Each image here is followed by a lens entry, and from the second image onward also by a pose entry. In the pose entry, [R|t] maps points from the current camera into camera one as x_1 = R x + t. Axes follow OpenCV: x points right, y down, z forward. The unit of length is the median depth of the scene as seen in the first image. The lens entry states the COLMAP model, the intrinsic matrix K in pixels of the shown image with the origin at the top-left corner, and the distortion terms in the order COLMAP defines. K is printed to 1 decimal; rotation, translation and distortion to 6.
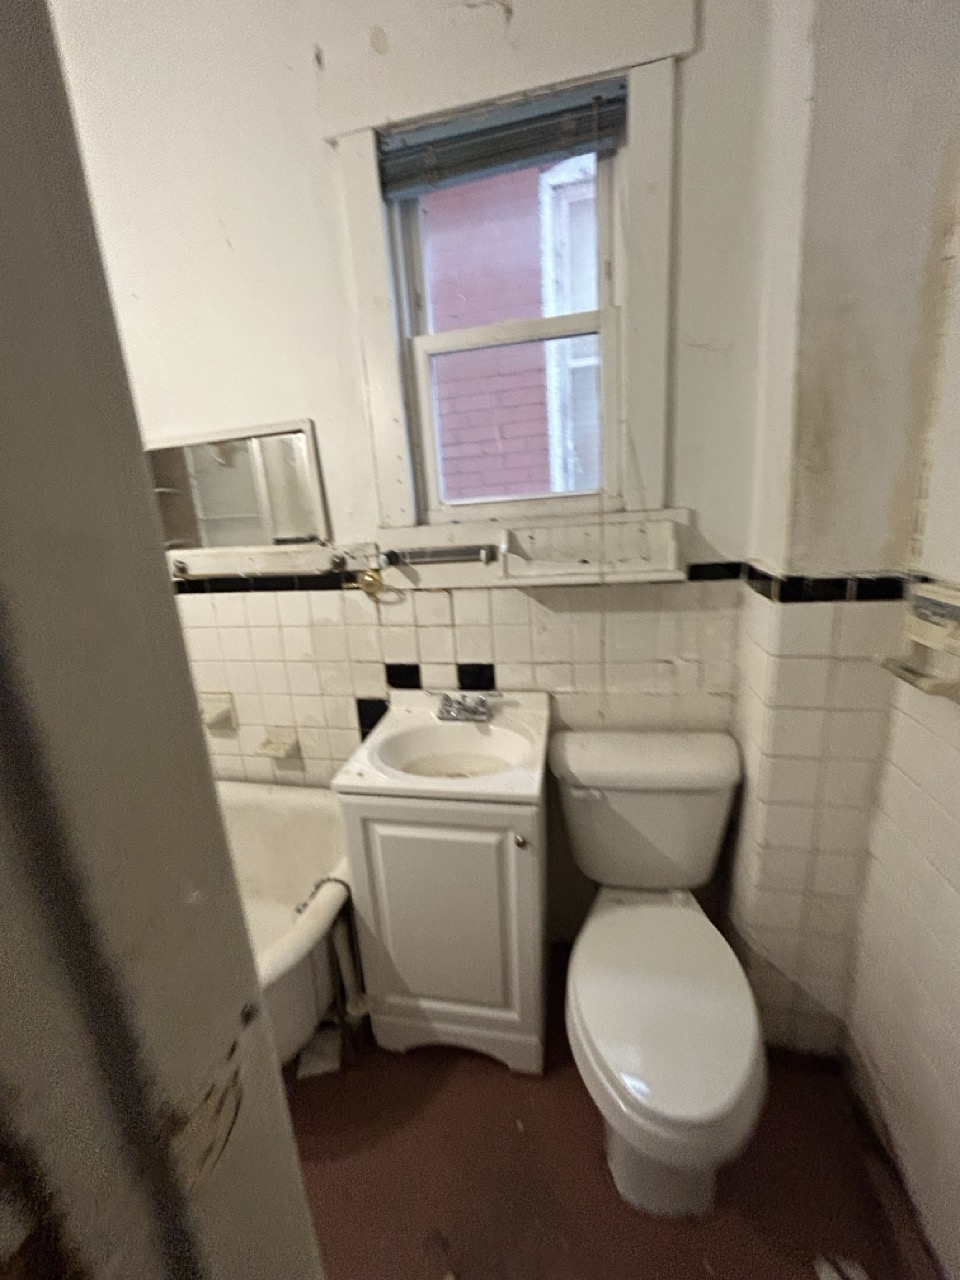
lens RADIAL K [[521.2, 0, 480.5], [0, 521.2, 643.6], [0, 0, 1]] dist [-0.004942, 0.000096]
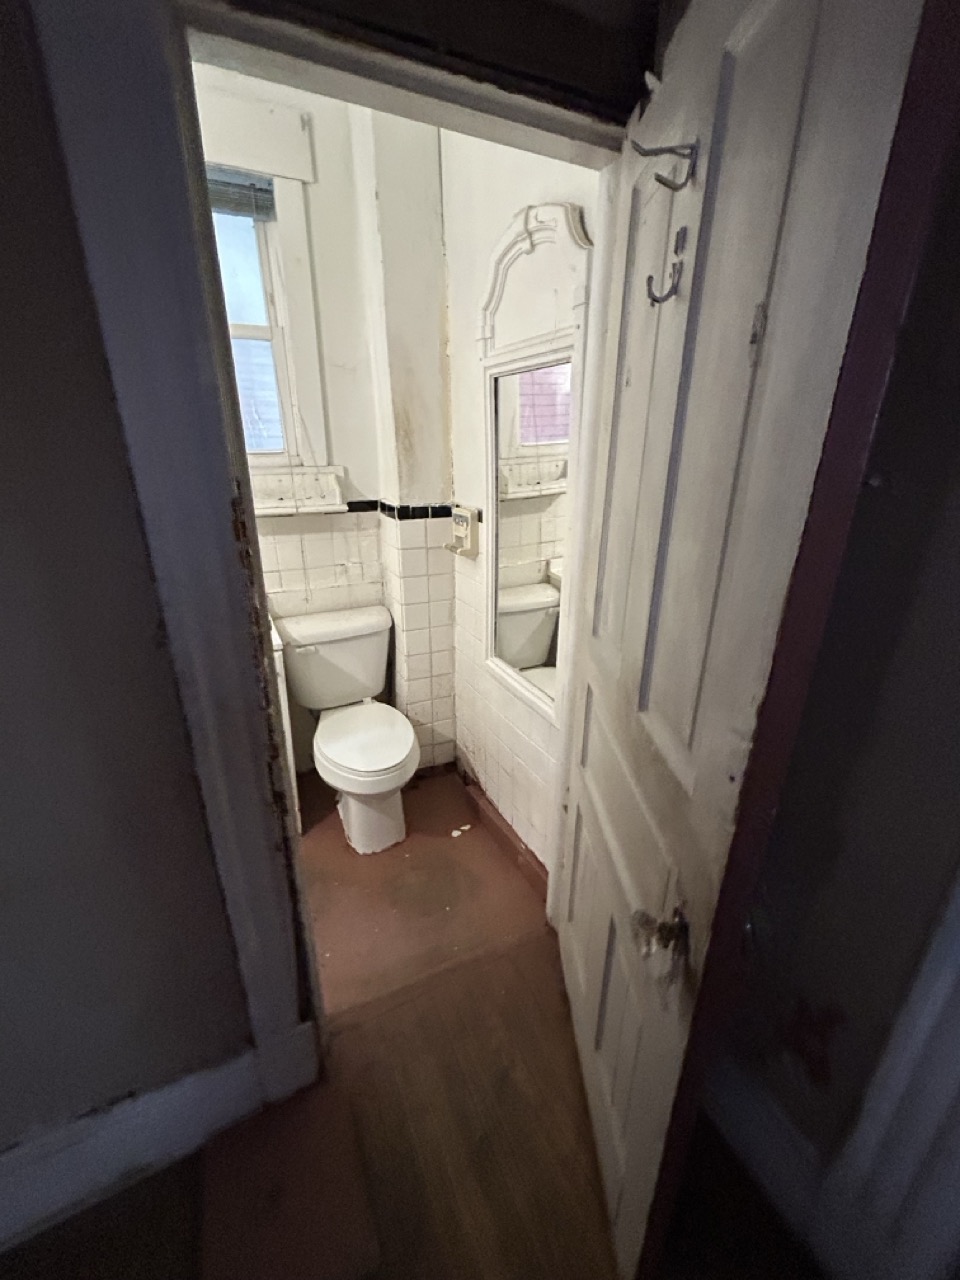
lens RADIAL K [[521.0, 0, 479.7], [0, 521.0, 634.2], [0, 0, 1]] dist [0.000776, 0.000403]
pose [[0.790713, -0.146467, 0.594408, -0.316434], [0.103376, 0.988960, 0.106171, 0.134071], [-0.603396, -0.022503, 0.797124, -0.580657]]
